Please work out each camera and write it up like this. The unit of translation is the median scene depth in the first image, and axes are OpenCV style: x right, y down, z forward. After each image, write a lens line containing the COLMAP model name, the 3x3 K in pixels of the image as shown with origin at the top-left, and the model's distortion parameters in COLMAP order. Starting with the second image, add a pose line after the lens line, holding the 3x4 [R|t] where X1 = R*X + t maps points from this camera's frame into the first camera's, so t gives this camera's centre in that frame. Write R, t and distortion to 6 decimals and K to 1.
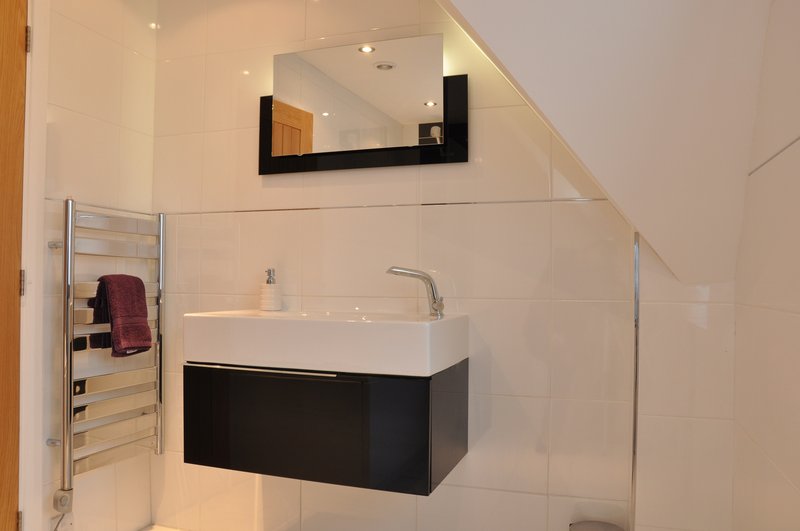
lens RADIAL K [[625.1, 0, 413.7], [0, 625.1, 274.2], [0, 0, 1]] dist [-0.156397, 0.120268]
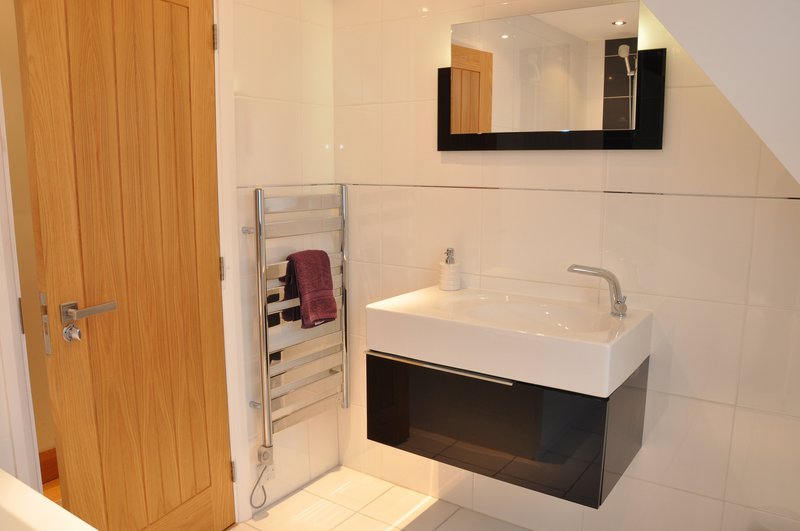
lens RADIAL K [[625.1, 0, 420.7], [0, 625.1, 259.2], [0, 0, 1]] dist [-0.156397, 0.120268]
pose [[0.963275, 0.041380, -0.265307, -0.008643], [0.003815, 0.985845, 0.167614, -0.172472], [0.268488, -0.162470, 0.949483, 0.030518]]
